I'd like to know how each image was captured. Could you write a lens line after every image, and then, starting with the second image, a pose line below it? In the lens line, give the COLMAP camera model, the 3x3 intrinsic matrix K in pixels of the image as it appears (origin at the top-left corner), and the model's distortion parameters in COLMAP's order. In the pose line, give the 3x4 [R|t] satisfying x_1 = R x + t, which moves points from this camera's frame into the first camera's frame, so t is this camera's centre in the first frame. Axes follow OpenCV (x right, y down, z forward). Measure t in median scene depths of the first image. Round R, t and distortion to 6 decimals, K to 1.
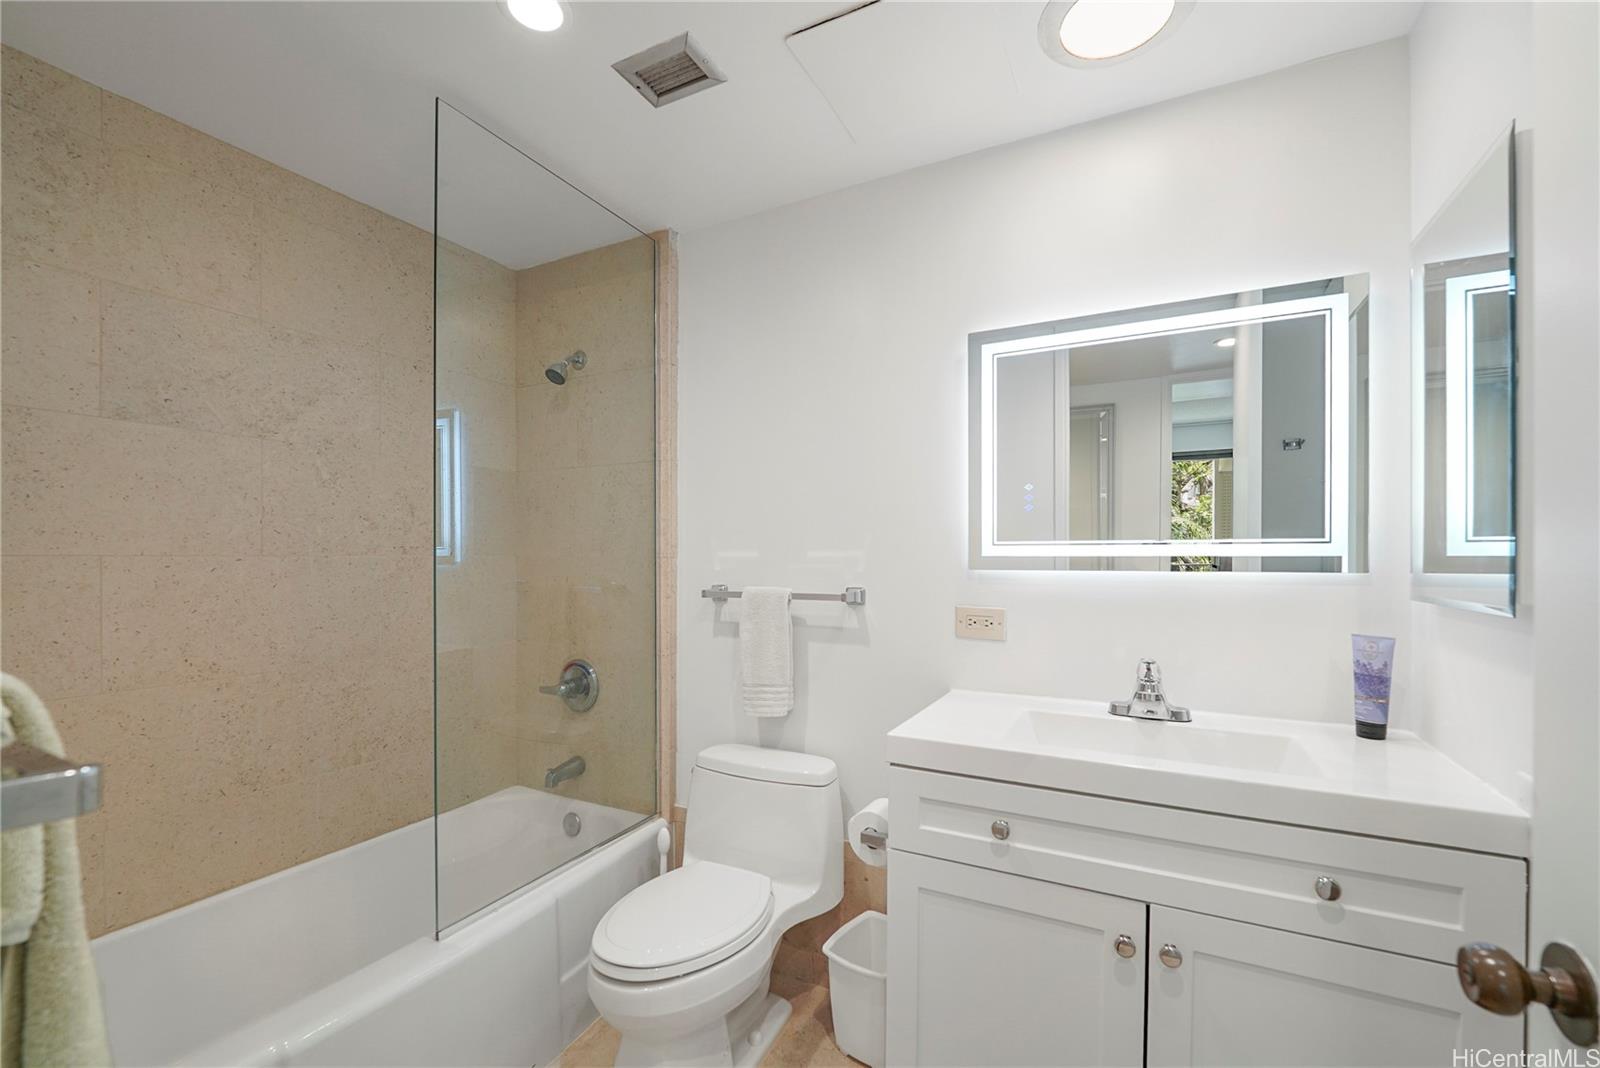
lens RADIAL K [[672.2, 0, 796.3], [0, 672.2, 542.7], [0, 0, 1]] dist [-0.017804, -0.000328]
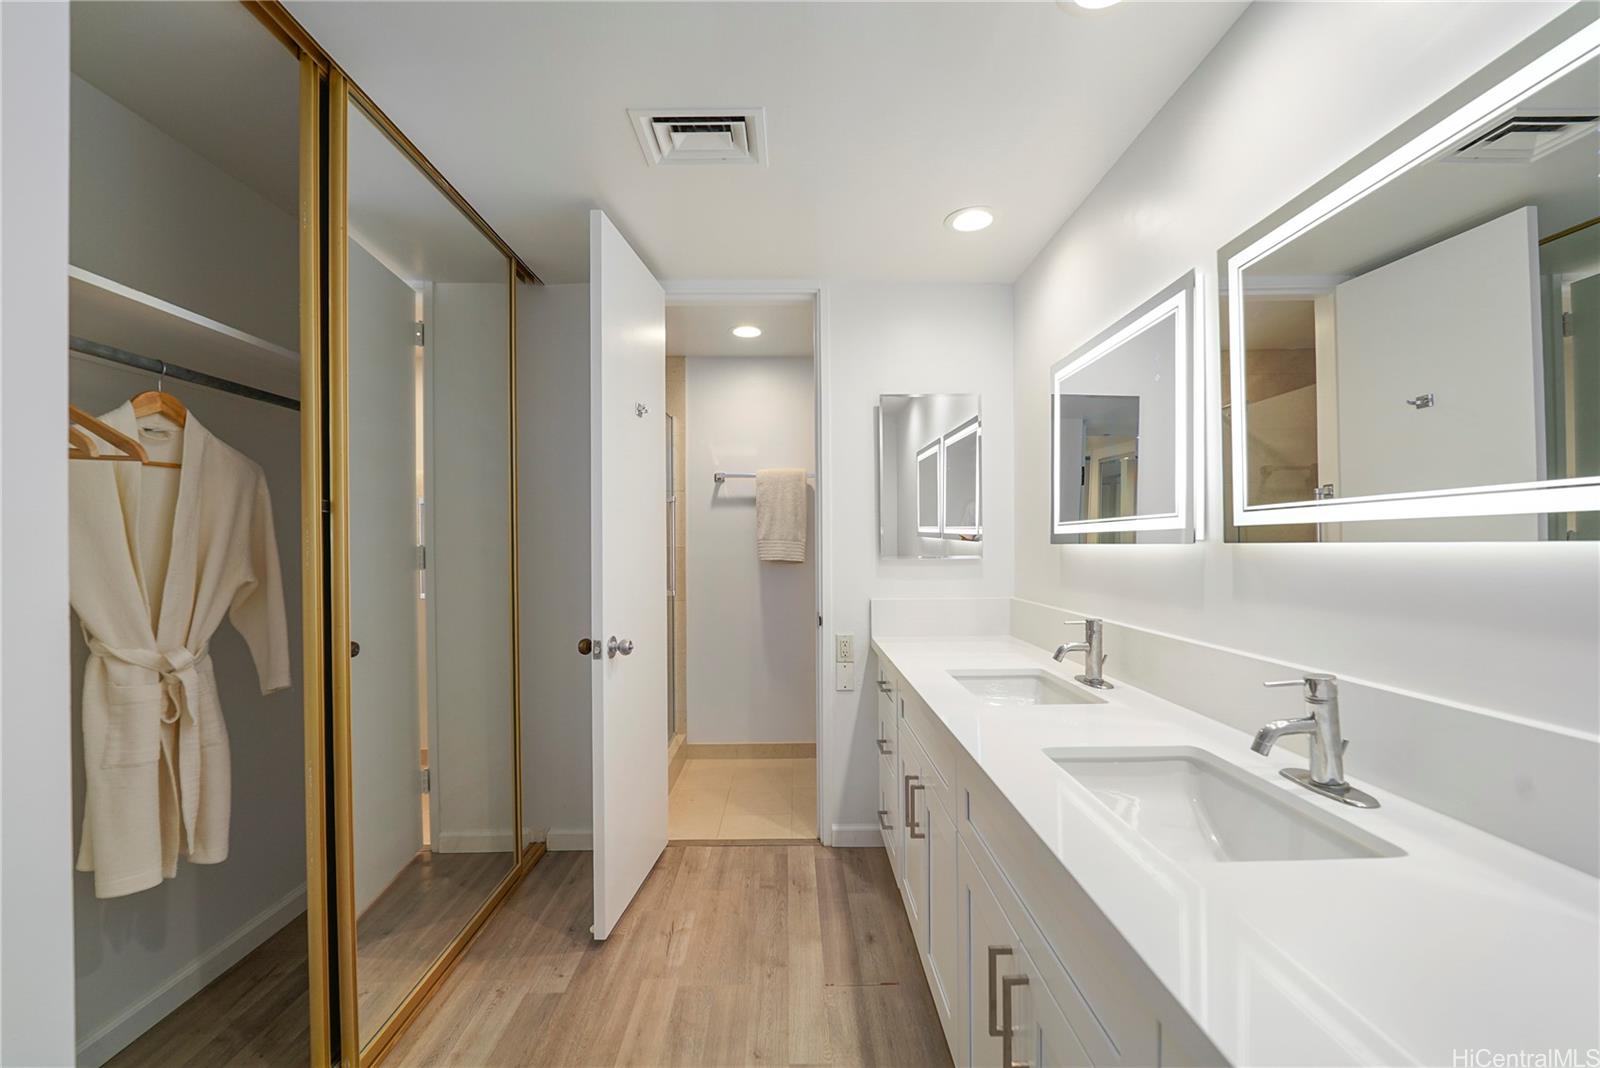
lens RADIAL K [[672.2, 0, 796.3], [0, 672.2, 542.7], [0, 0, 1]] dist [-0.017804, -0.000328]
pose [[0.470658, -0.016066, -0.882170, 1.270122], [0.043435, 0.999044, 0.004980, 0.009153], [0.881246, -0.040661, 0.470906, -0.074629]]
